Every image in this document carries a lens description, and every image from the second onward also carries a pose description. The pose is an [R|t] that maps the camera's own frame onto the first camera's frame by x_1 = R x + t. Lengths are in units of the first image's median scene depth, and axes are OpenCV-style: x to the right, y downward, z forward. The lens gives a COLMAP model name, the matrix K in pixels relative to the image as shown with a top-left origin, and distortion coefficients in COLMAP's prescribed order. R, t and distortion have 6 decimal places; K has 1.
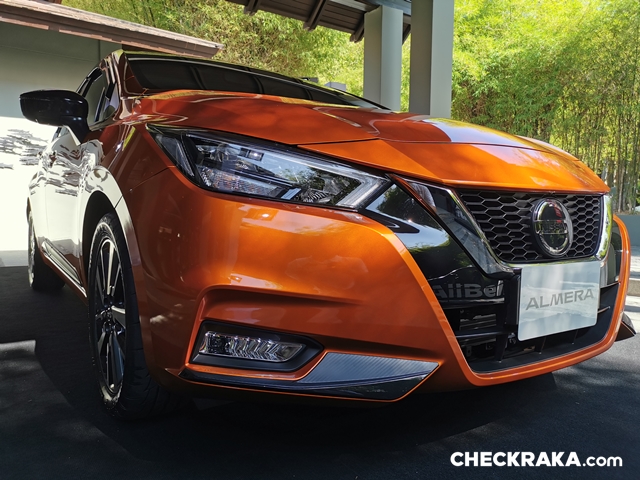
lens RADIAL K [[496.4, 0, 320.0], [0, 496.4, 240.0], [0, 0, 1]] dist [0.071959, -0.073151]
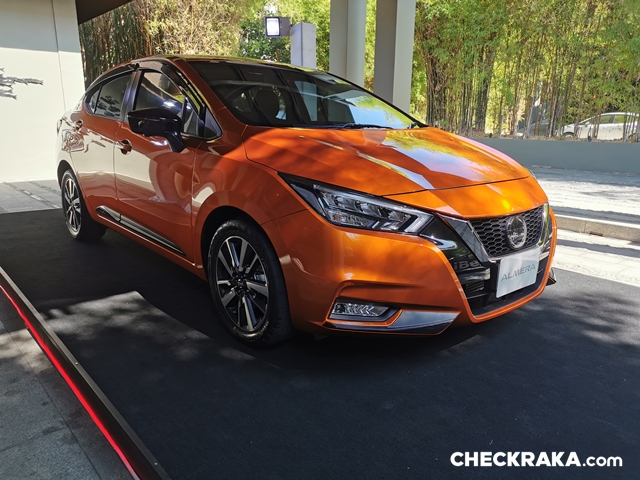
lens RADIAL K [[496.4, 0, 320.0], [0, 496.4, 240.0], [0, 0, 1]] dist [0.071959, -0.073151]
pose [[0.993085, -0.028848, 0.113798, -0.450813], [0.008262, 0.984108, 0.177378, -0.338551], [-0.117106, -0.175211, 0.977541, -0.682959]]
